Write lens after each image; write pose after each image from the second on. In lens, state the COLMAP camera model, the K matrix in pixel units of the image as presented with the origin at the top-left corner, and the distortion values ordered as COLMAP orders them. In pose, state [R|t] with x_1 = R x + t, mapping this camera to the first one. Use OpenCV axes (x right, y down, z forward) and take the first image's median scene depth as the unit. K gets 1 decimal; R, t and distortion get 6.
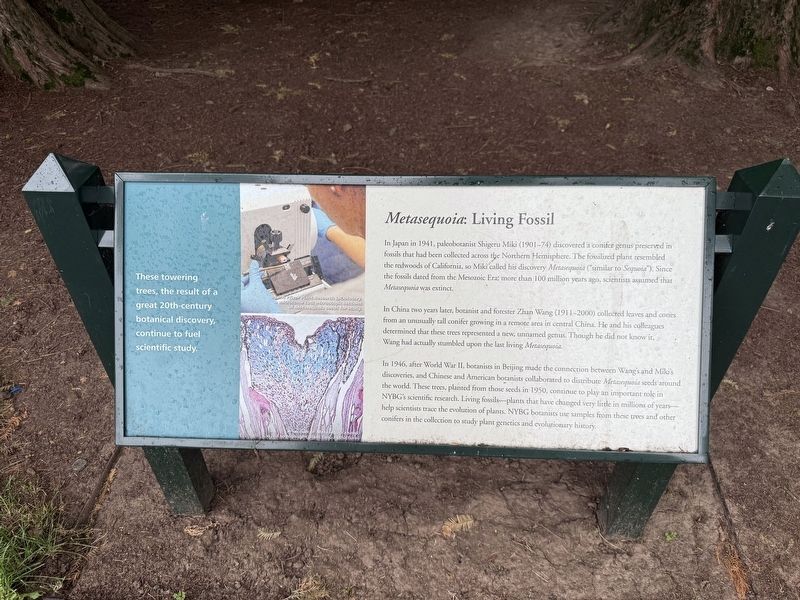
lens RADIAL K [[565.3, 0, 405.0], [0, 565.3, 302.8], [0, 0, 1]] dist [0.013107, -0.025262]
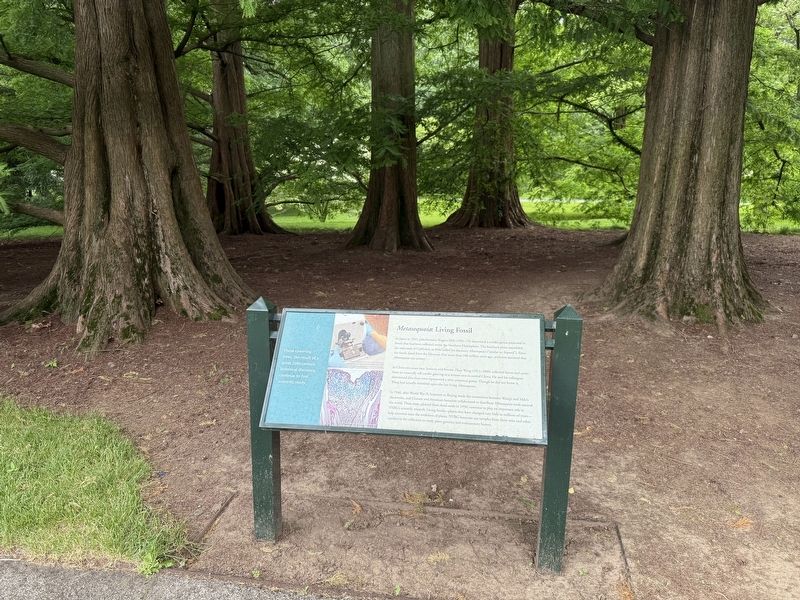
lens RADIAL K [[565.3, 0, 396.4], [0, 565.3, 301.4], [0, 0, 1]] dist [0.013107, -0.025262]
pose [[0.992393, 0.028864, -0.119682, 0.149974], [-0.081052, 0.884910, -0.458655, 0.515005], [0.092669, 0.464866, 0.880518, -0.673343]]
